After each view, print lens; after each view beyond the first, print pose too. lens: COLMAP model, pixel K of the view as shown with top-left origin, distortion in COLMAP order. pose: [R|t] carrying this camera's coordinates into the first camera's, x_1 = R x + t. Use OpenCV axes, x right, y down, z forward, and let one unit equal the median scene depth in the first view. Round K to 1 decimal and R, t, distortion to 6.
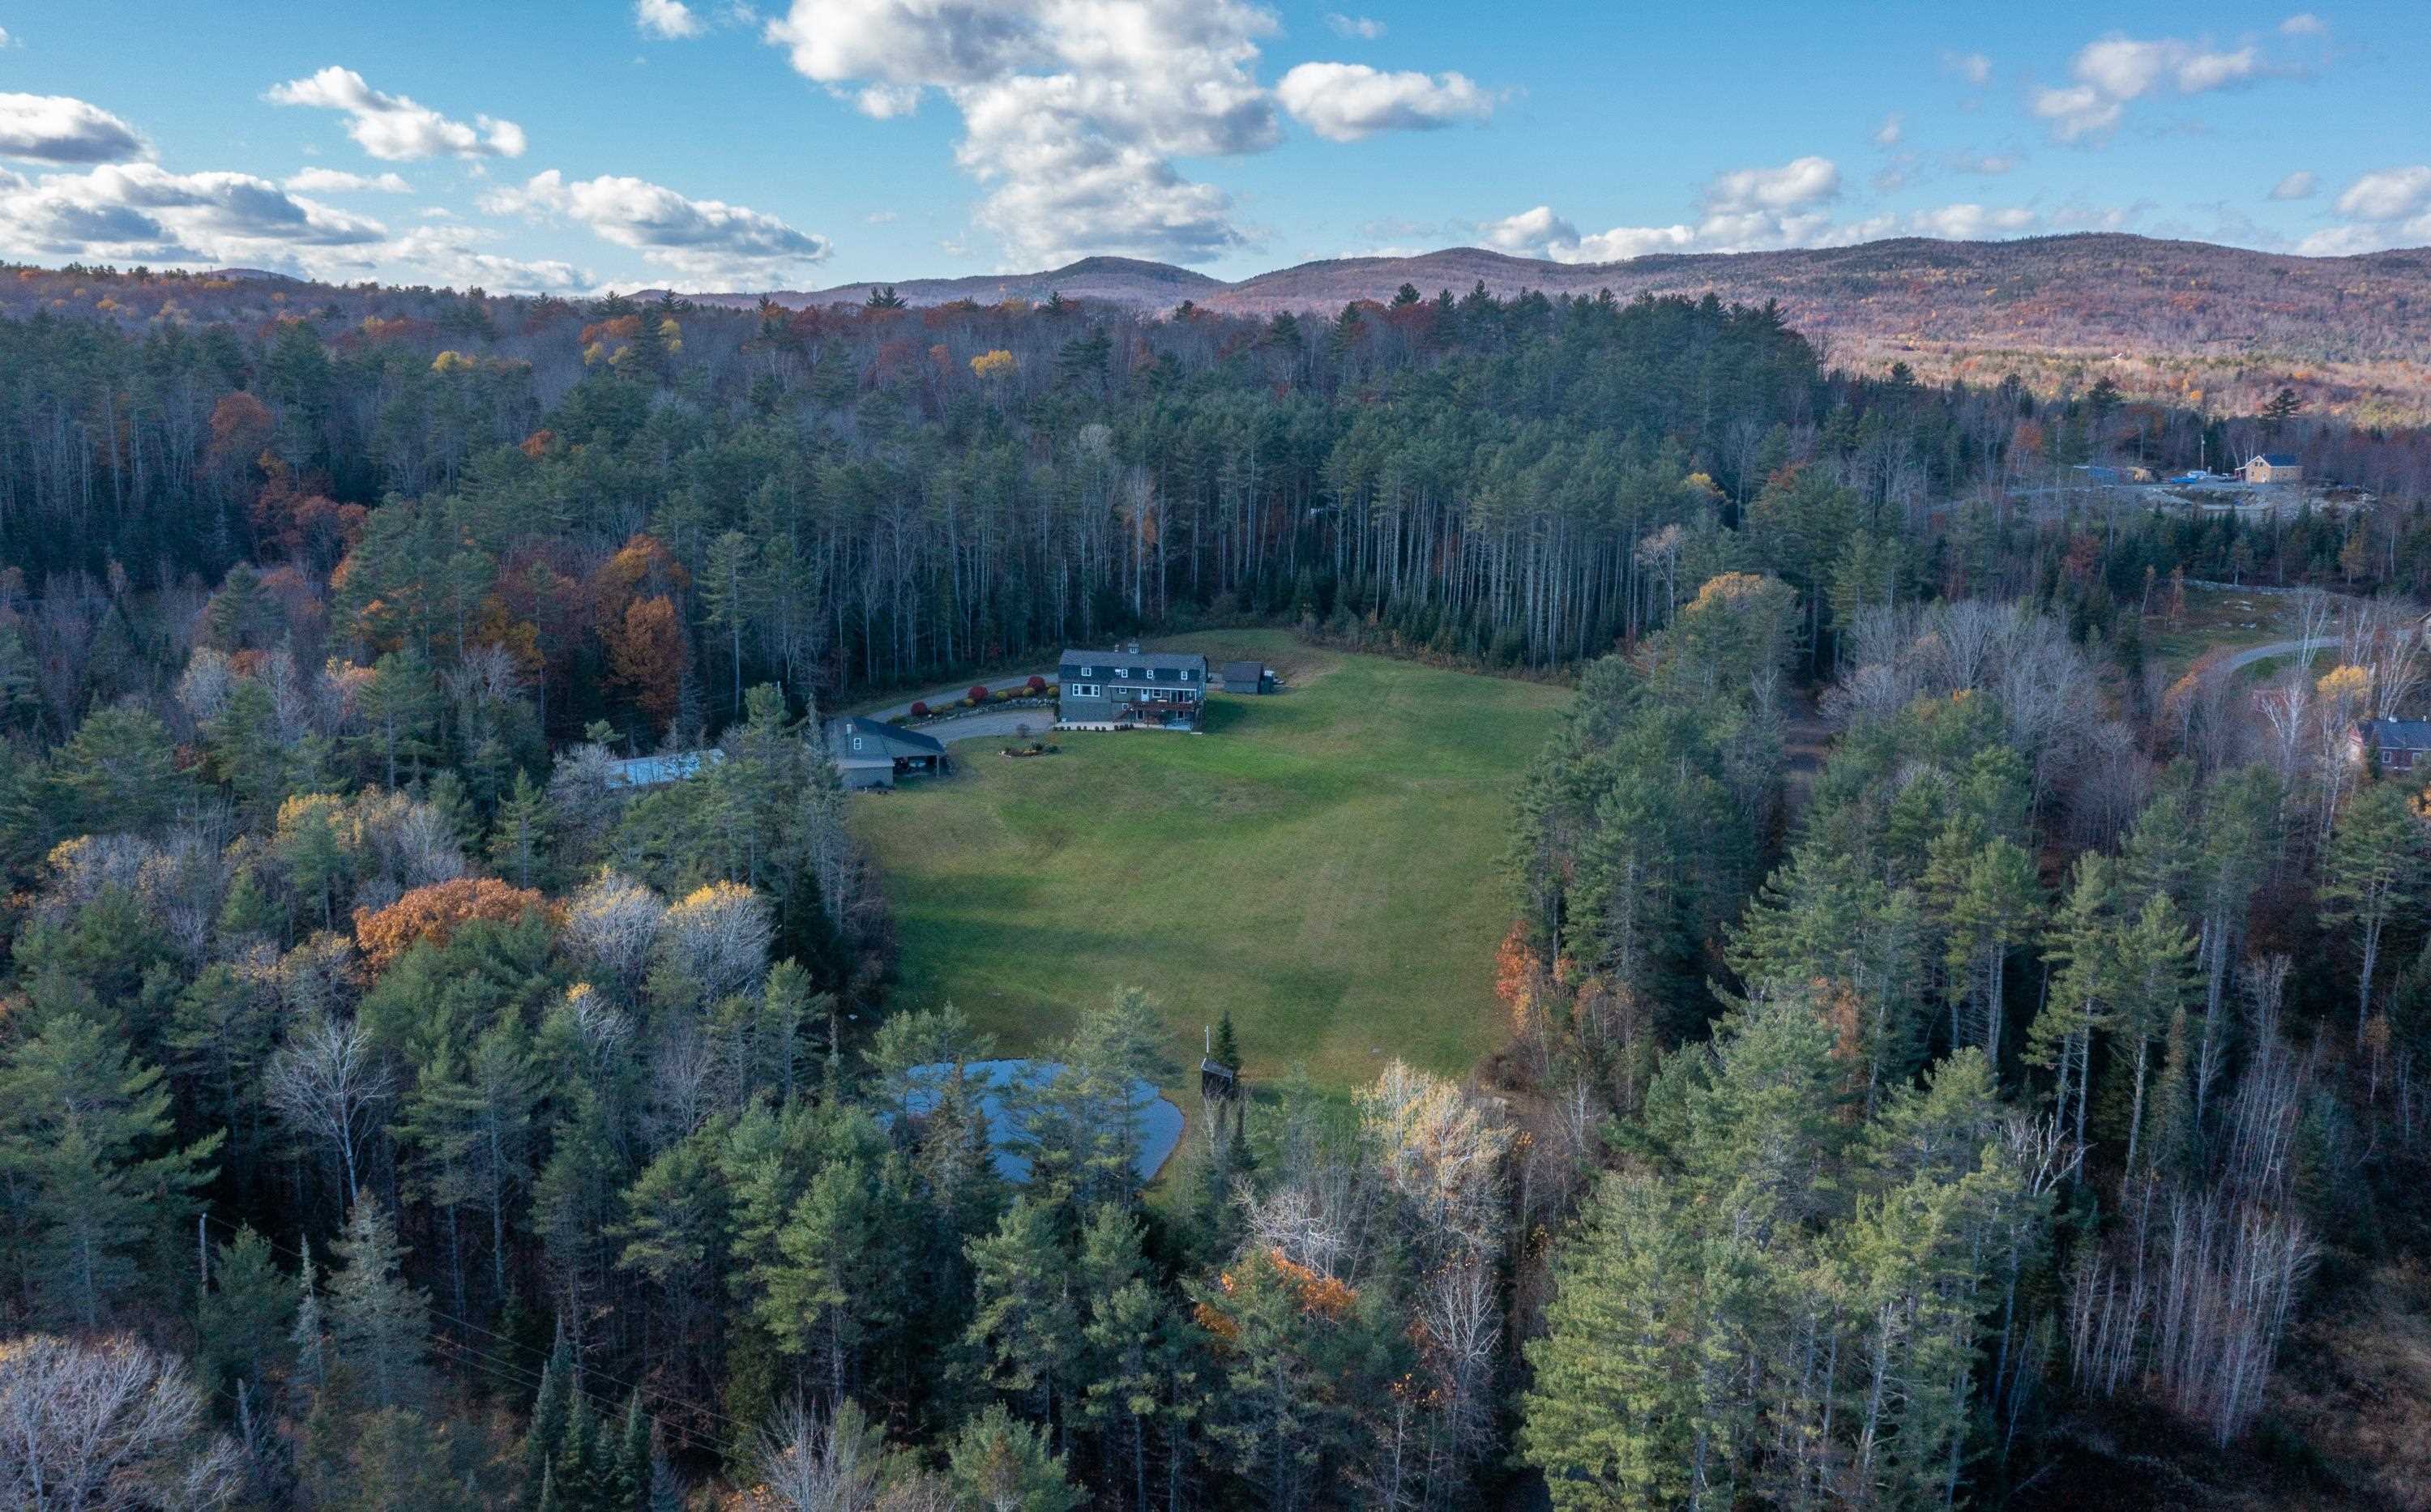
lens RADIAL K [[1971.4, 0, 1222.2], [0, 1971.4, 687.4], [0, 0, 1]] dist [0.011511, 0.004821]
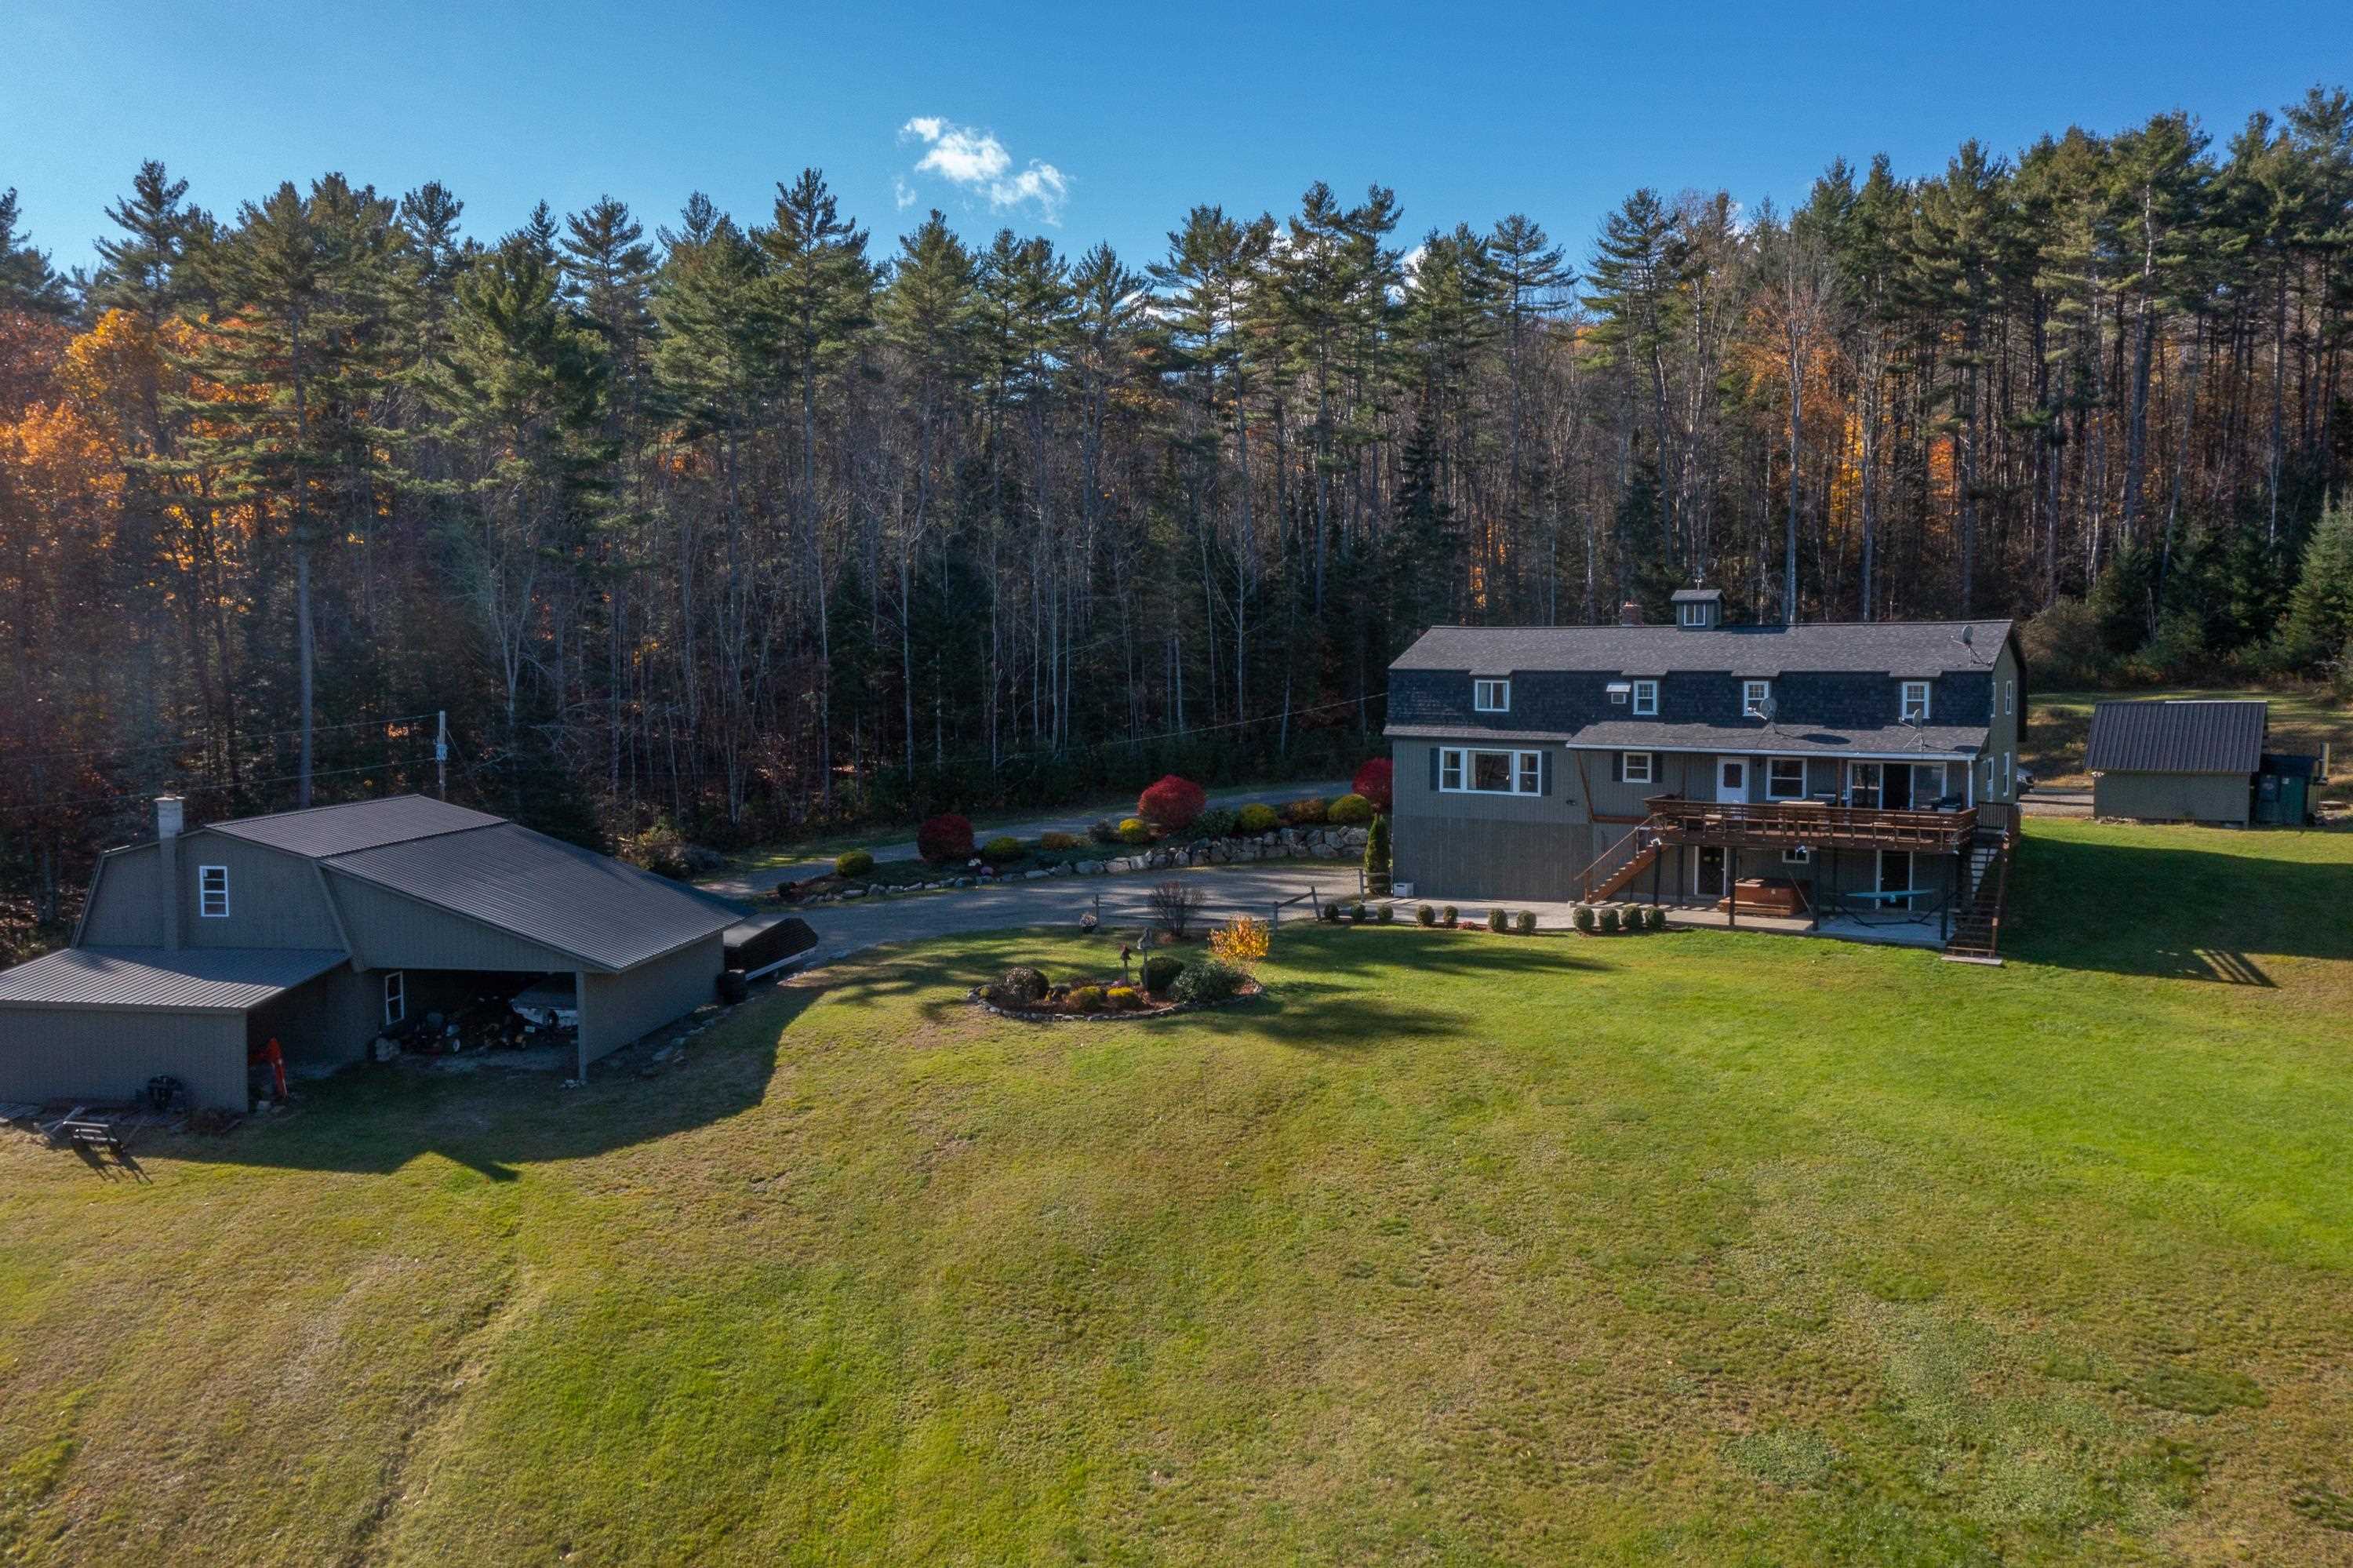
lens RADIAL K [[1806.7, 0, 1176.1], [0, 1806.7, 756.4], [0, 0, 1]] dist [-0.023680, 0.010375]
pose [[0.911762, 0.011505, -0.410557, -0.011261], [-0.057258, 0.993407, -0.099322, 0.023133], [0.406707, 0.114066, 0.906409, 0.730955]]
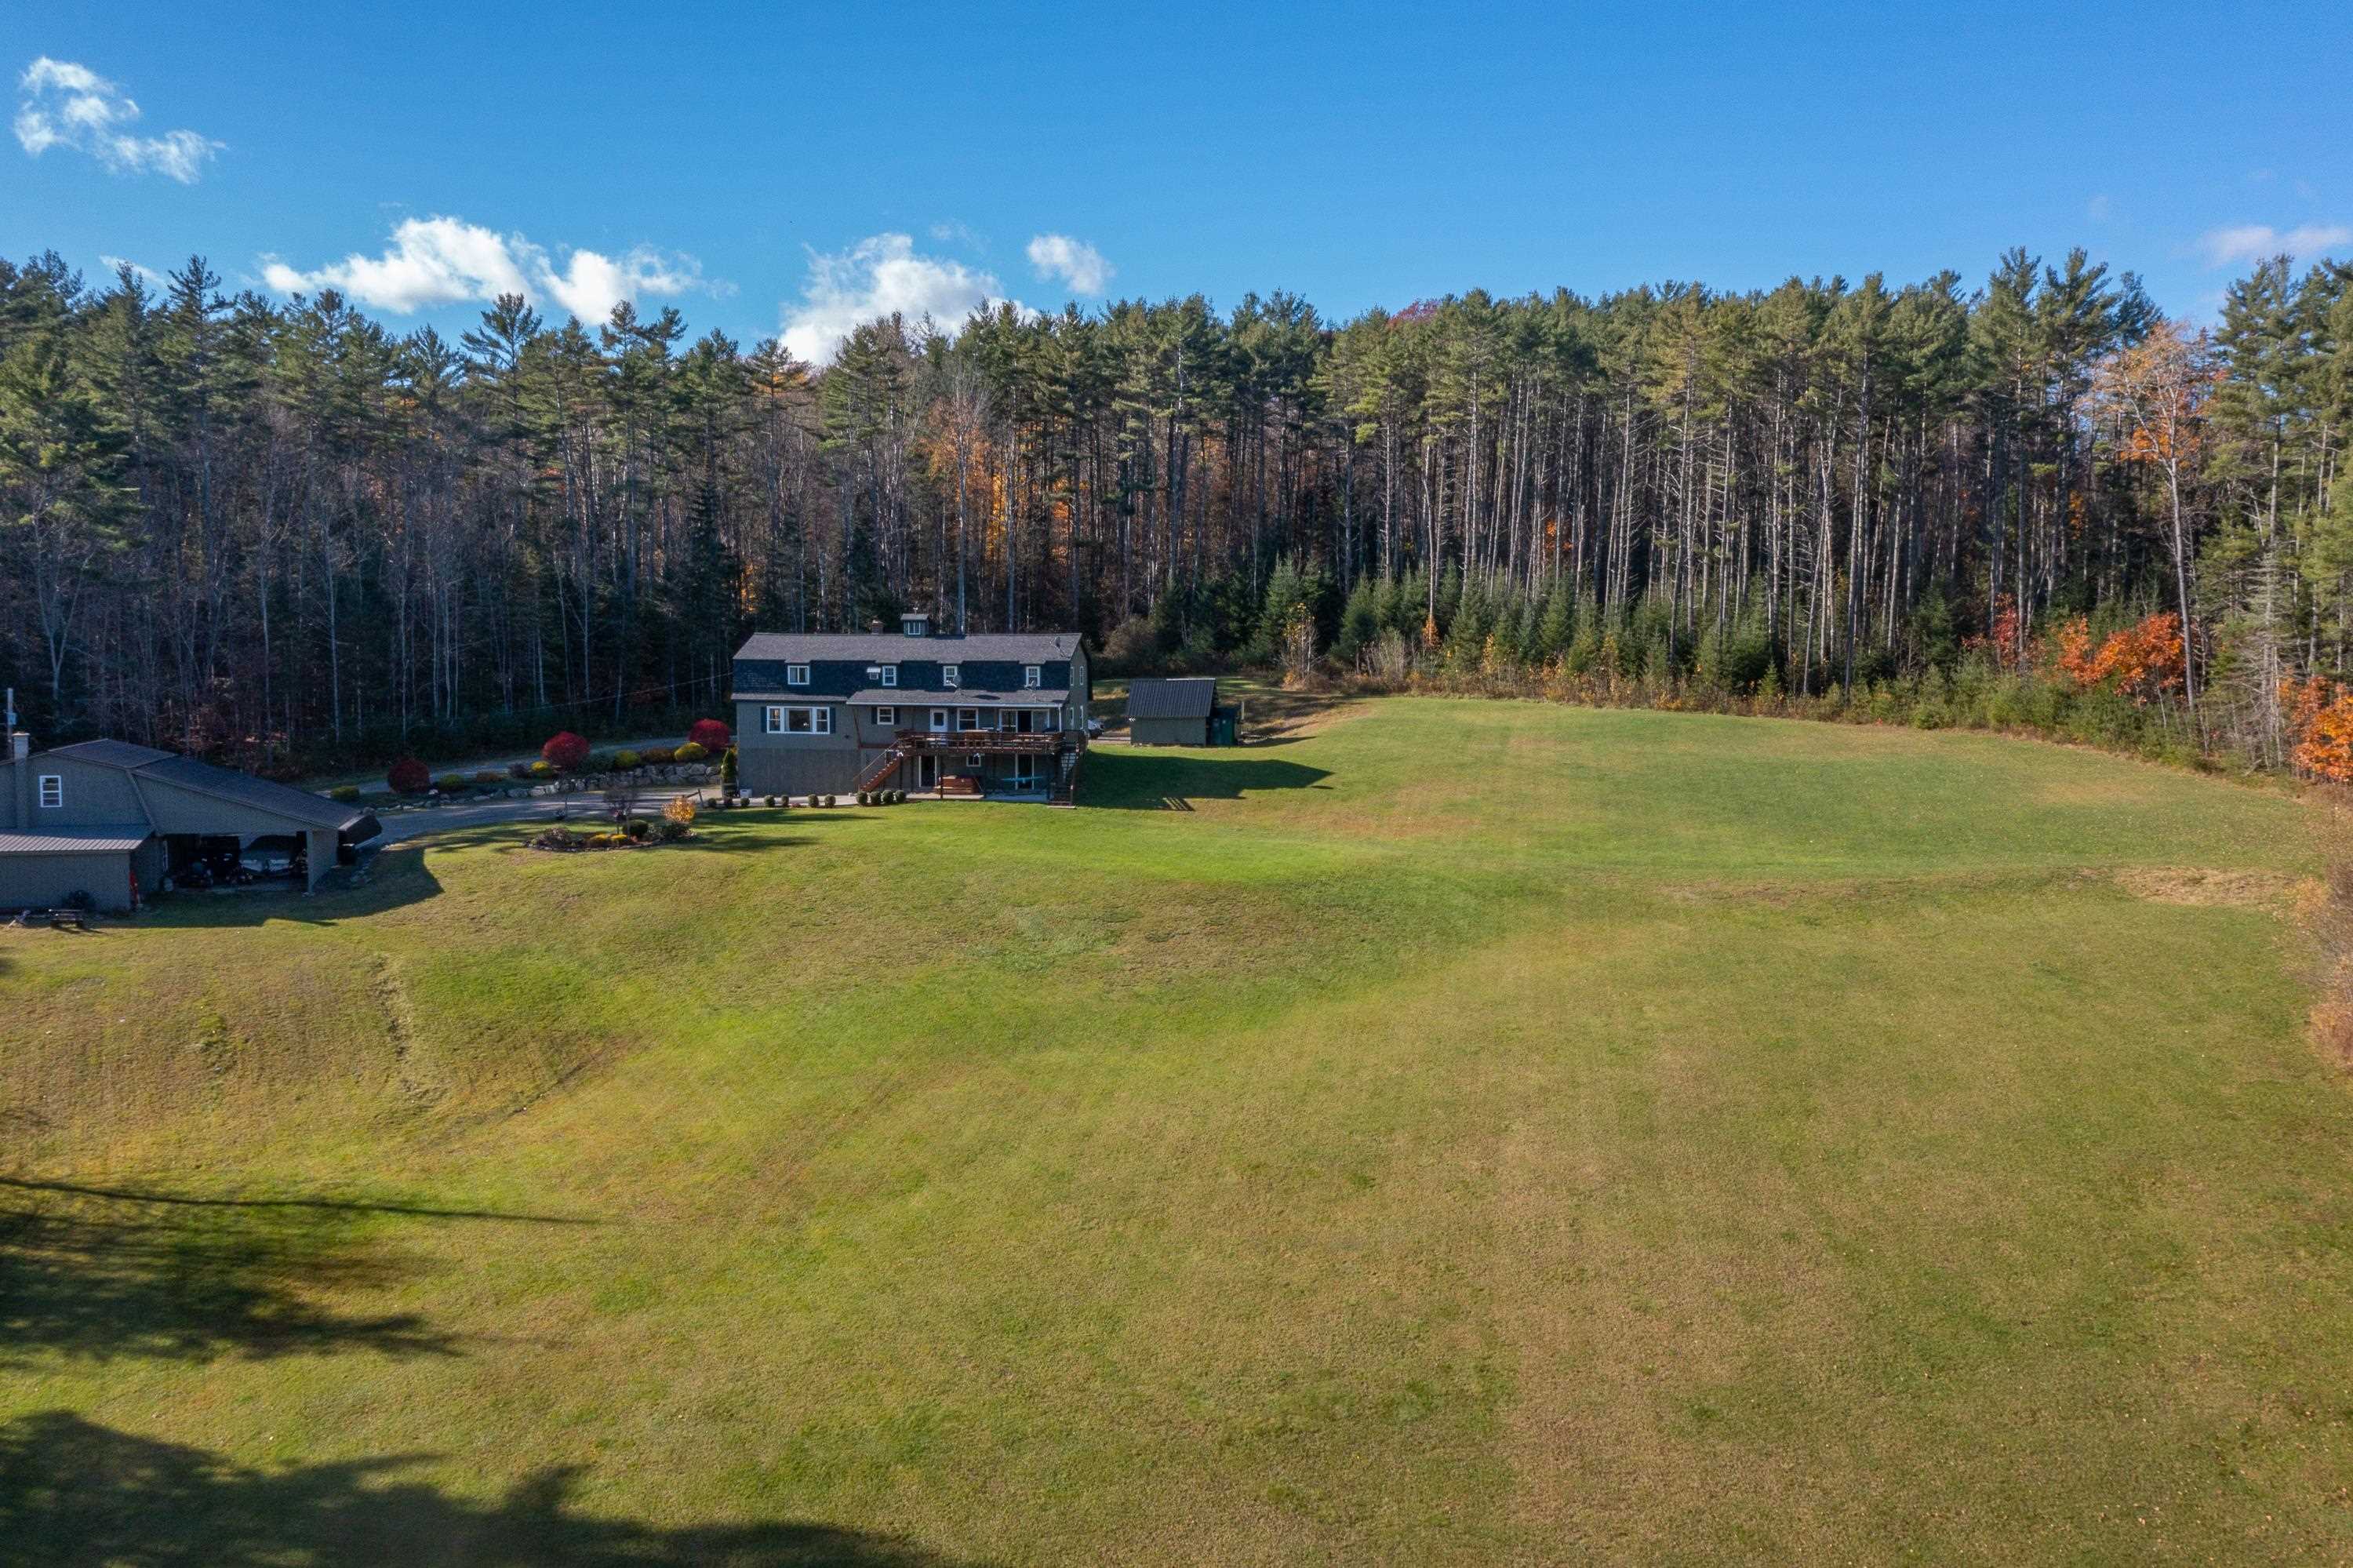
lens RADIAL K [[1880.3, 0, 1176.5], [0, 1880.3, 784.0], [0, 0, 1]] dist [-0.003843, -0.002751]
pose [[0.999648, -0.007110, 0.025554, 0.000348], [0.009591, 0.995110, -0.098304, 0.051477], [-0.024730, 0.098515, 0.994828, 0.568391]]
